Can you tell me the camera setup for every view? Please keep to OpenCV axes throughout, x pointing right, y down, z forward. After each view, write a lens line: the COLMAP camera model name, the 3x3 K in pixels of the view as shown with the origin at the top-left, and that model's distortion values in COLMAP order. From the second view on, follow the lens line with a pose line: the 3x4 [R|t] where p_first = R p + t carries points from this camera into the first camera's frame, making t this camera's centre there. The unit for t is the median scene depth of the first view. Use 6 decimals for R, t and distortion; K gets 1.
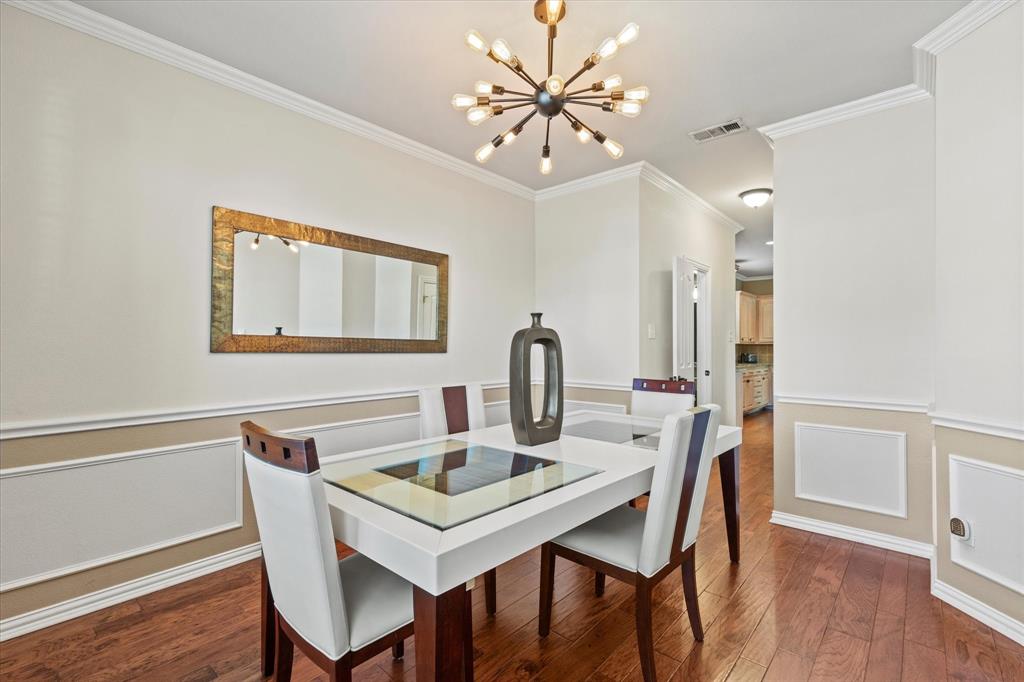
lens RADIAL K [[459.5, 0, 505.7], [0, 459.5, 340.2], [0, 0, 1]] dist [0.014675, 0.000552]
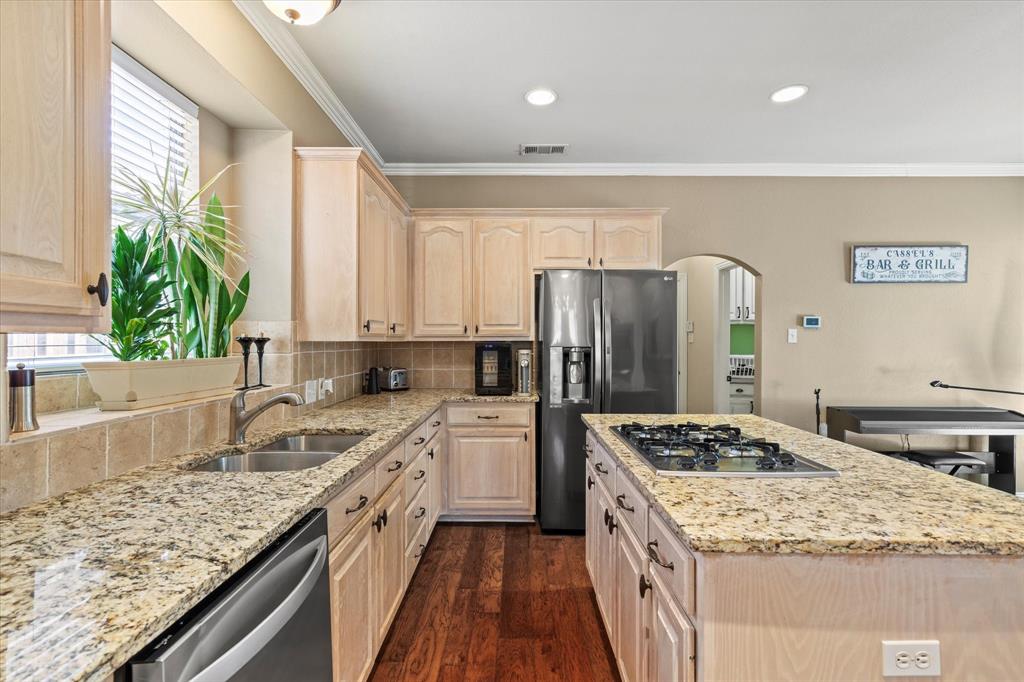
lens RADIAL K [[476.5, 0, 512.0], [0, 476.5, 341.0], [0, 0, 1]] dist [0.000799, 0.000130]
pose [[0.758317, 0.002271, 0.651882, 0.353538], [-0.010269, 0.999911, 0.008463, 0.004023], [-0.651805, -0.013112, 0.758273, 0.649441]]
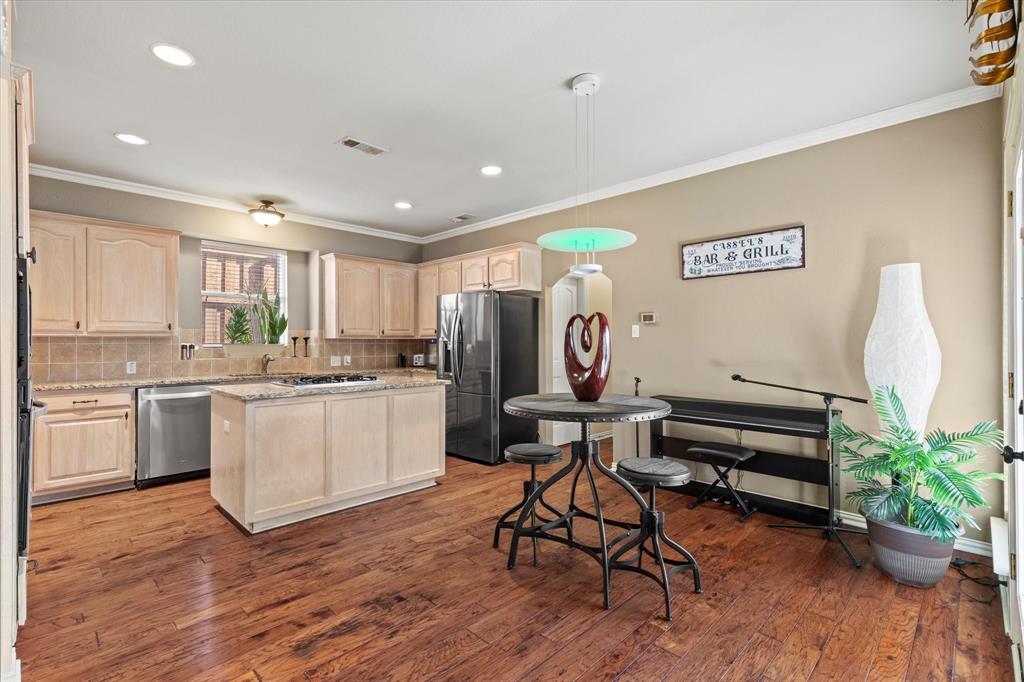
lens RADIAL K [[459.5, 0, 505.7], [0, 459.5, 340.2], [0, 0, 1]] dist [0.014675, 0.000552]
pose [[0.998379, -0.001949, -0.056886, 0.696306], [0.002409, 0.999965, 0.008024, 0.005496], [0.056868, -0.008148, 0.998348, 0.351786]]
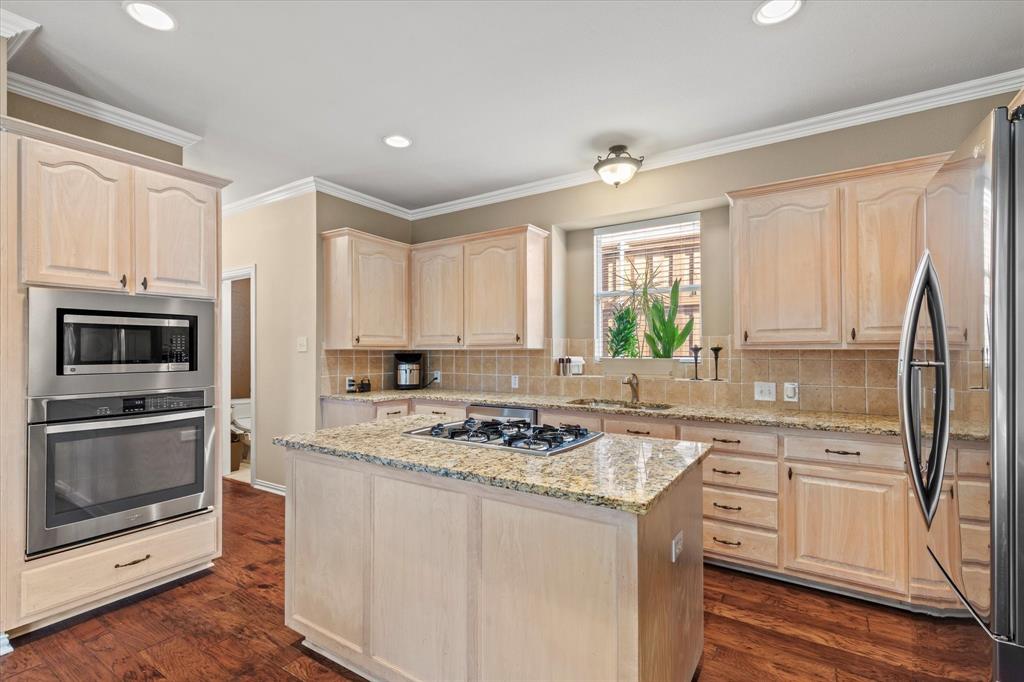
lens RADIAL K [[468.7, 0, 516.6], [0, 468.7, 348.0], [0, 0, 1]] dist [0.014150, -0.000019]
pose [[0.160578, -0.006915, -0.986999, 0.735974], [0.014483, 0.999884, -0.004648, 0.005695], [0.986917, -0.013549, 0.160659, 0.710982]]
